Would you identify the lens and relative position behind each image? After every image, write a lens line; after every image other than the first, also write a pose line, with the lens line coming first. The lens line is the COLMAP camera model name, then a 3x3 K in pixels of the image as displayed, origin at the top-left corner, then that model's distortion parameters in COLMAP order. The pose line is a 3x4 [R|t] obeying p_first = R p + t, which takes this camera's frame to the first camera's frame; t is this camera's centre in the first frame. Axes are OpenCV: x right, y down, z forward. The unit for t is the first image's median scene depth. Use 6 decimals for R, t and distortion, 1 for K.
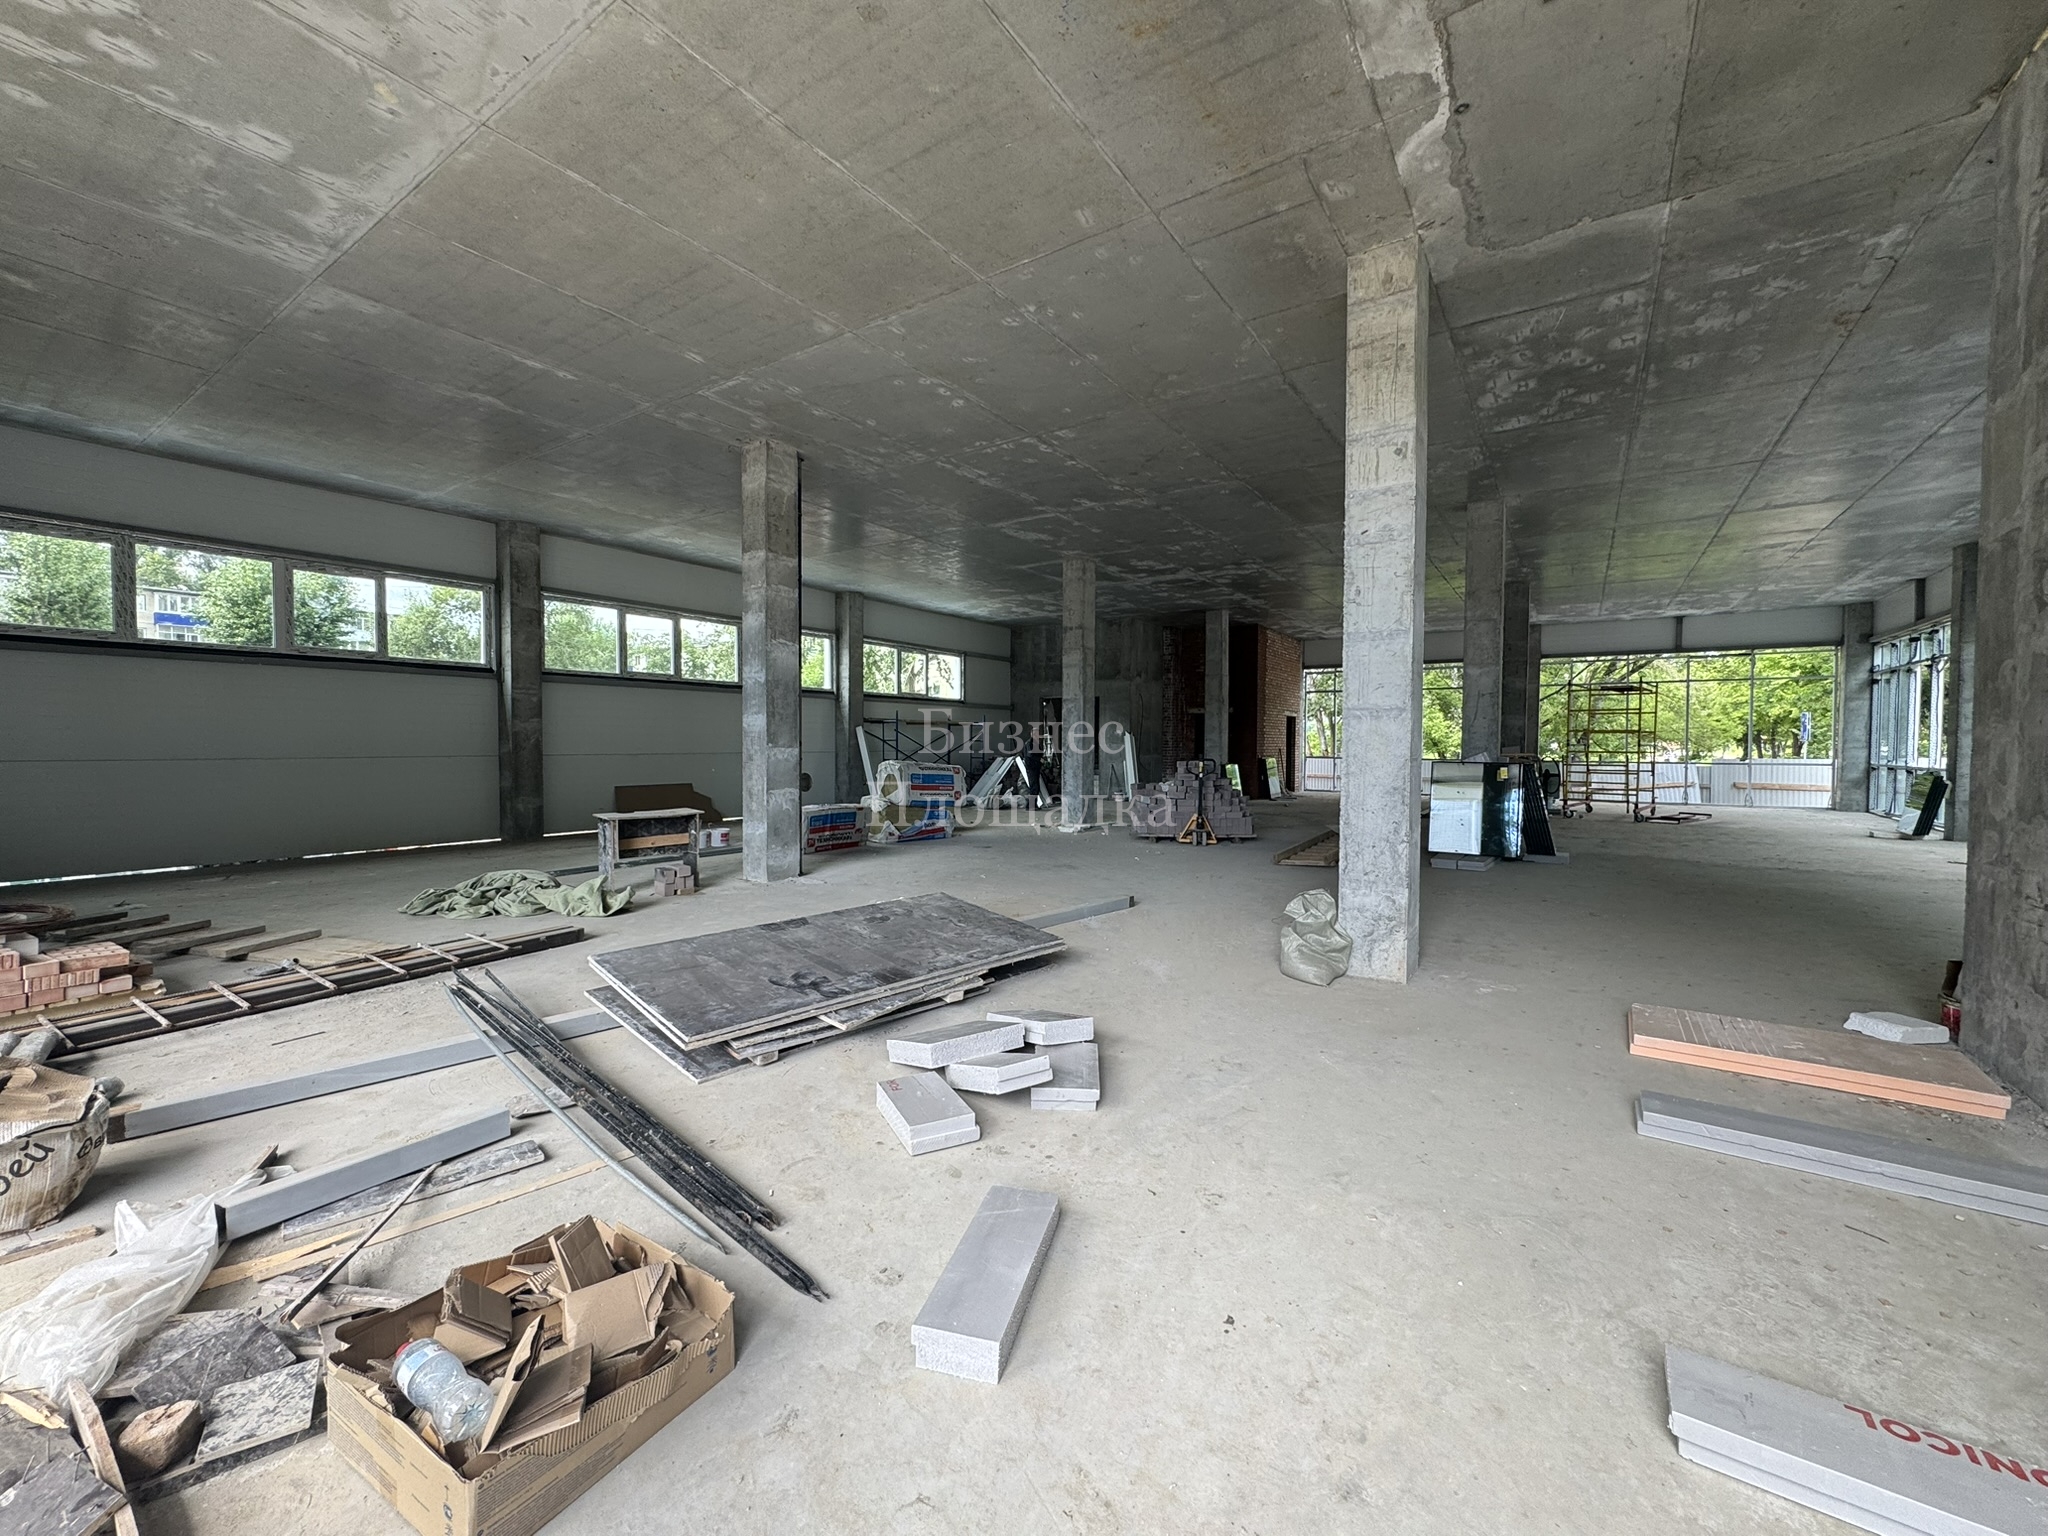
lens RADIAL K [[818.6, 0, 1021.4], [0, 818.6, 764.0], [0, 0, 1]] dist [-0.003186, 0.000600]
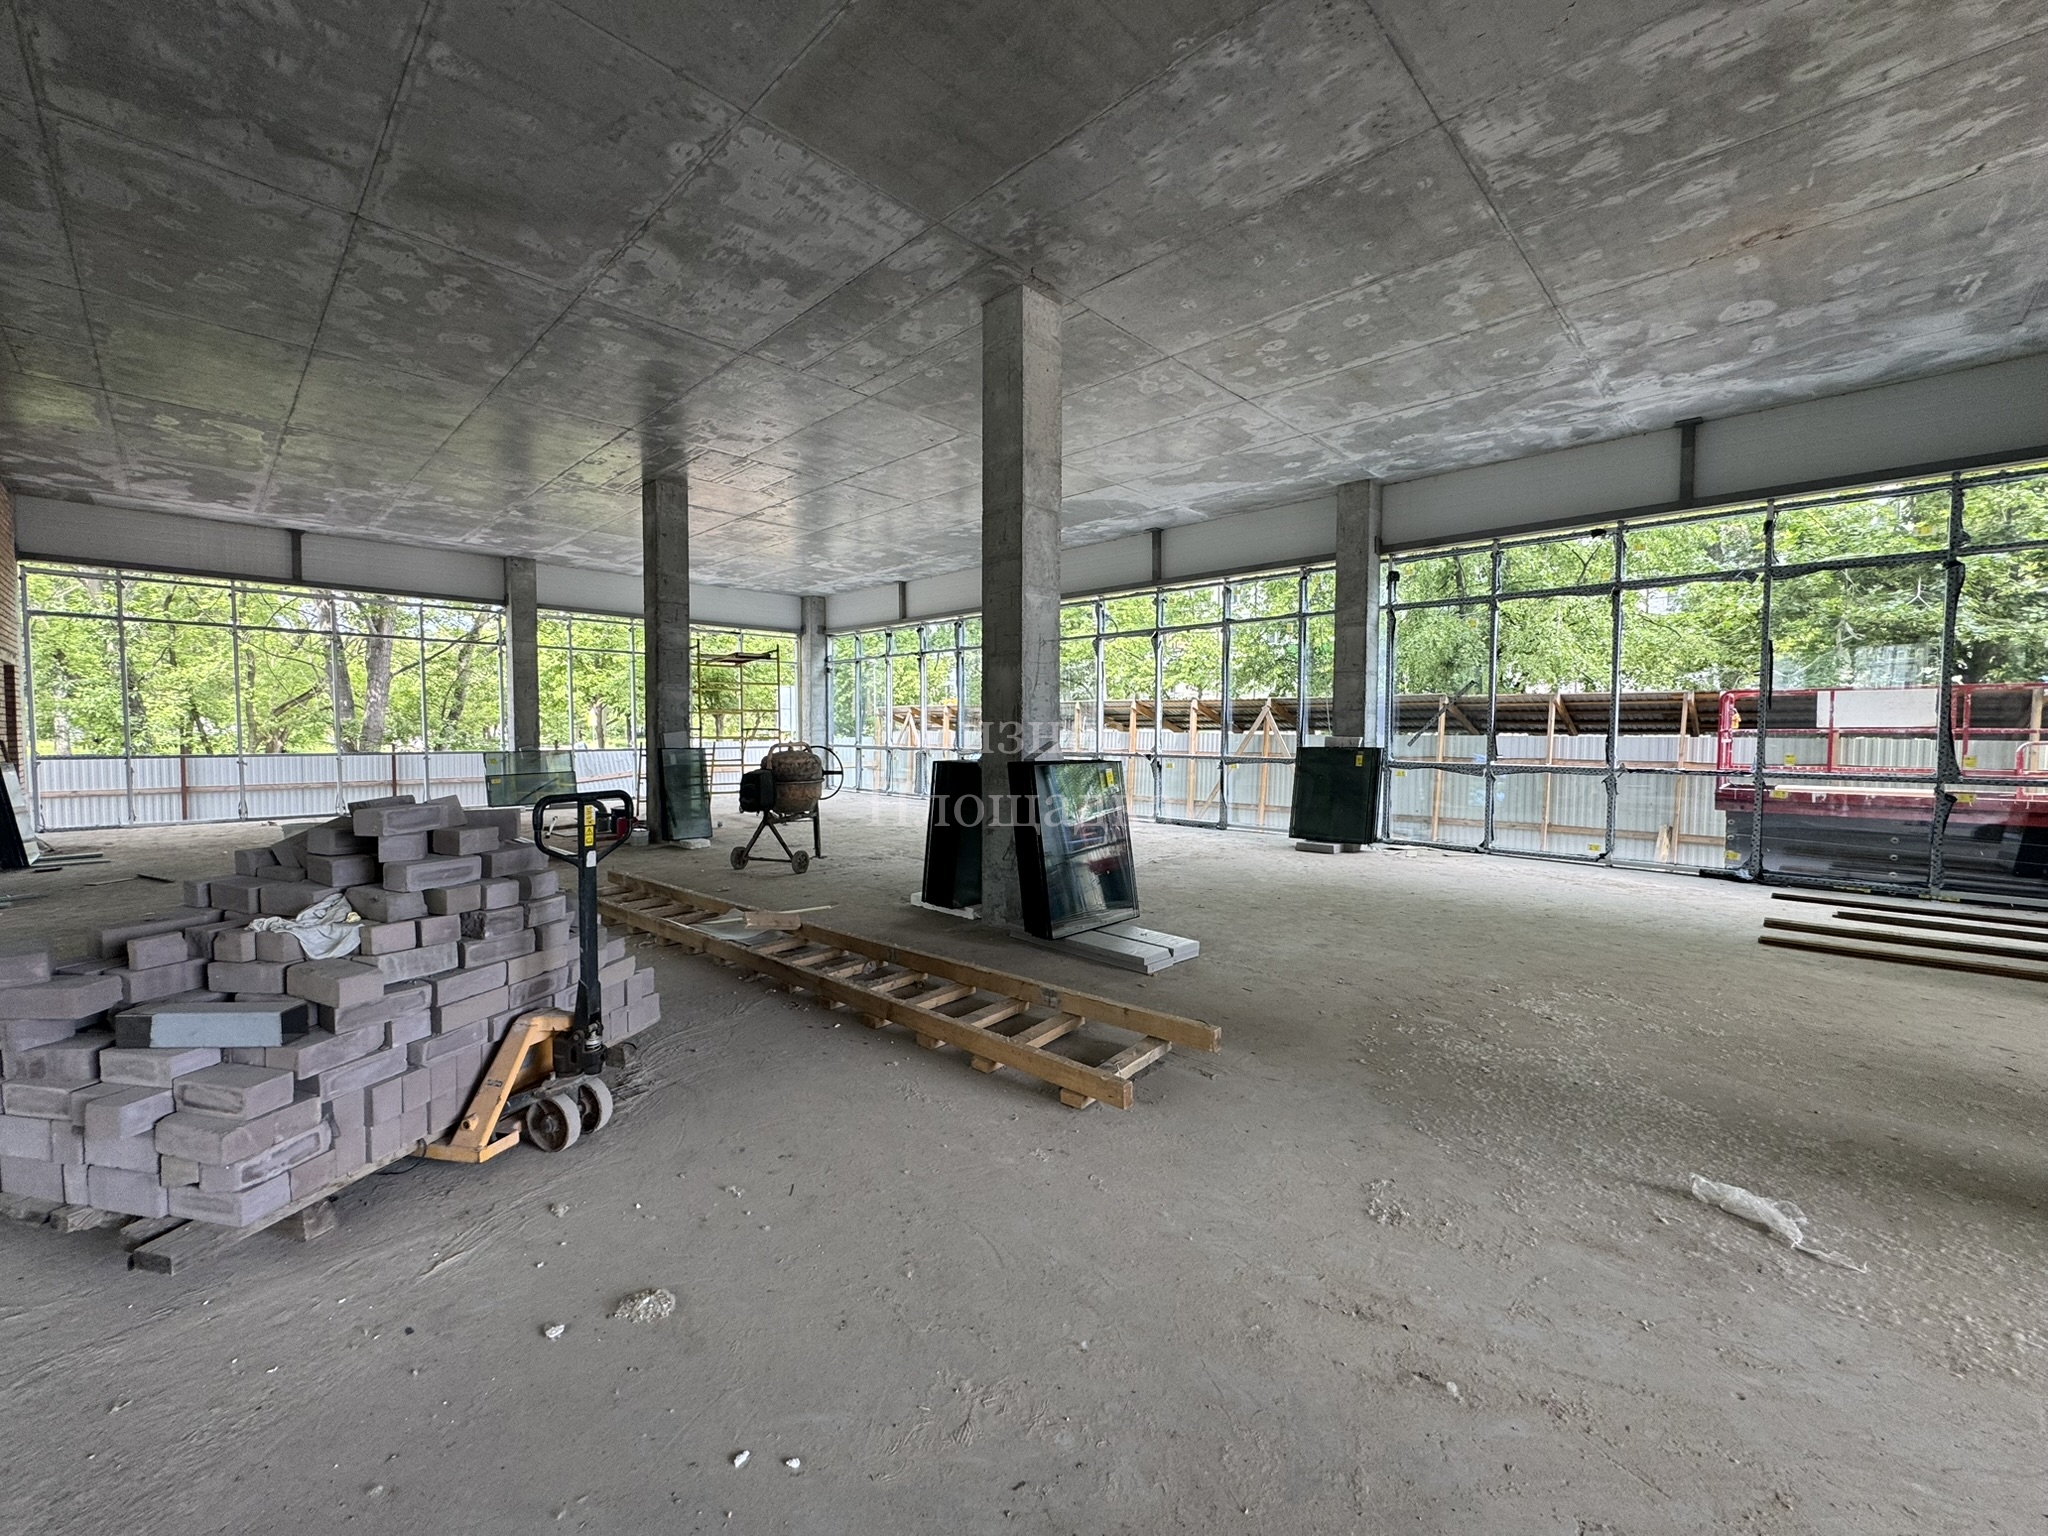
lens RADIAL K [[818.6, 0, 1026.7], [0, 818.6, 763.8], [0, 0, 1]] dist [-0.003186, 0.000600]
pose [[0.170517, -0.045474, 0.984305, -0.000027], [0.024878, 0.998815, 0.041834, -0.015289], [-0.985041, 0.017354, 0.171446, 0.577615]]
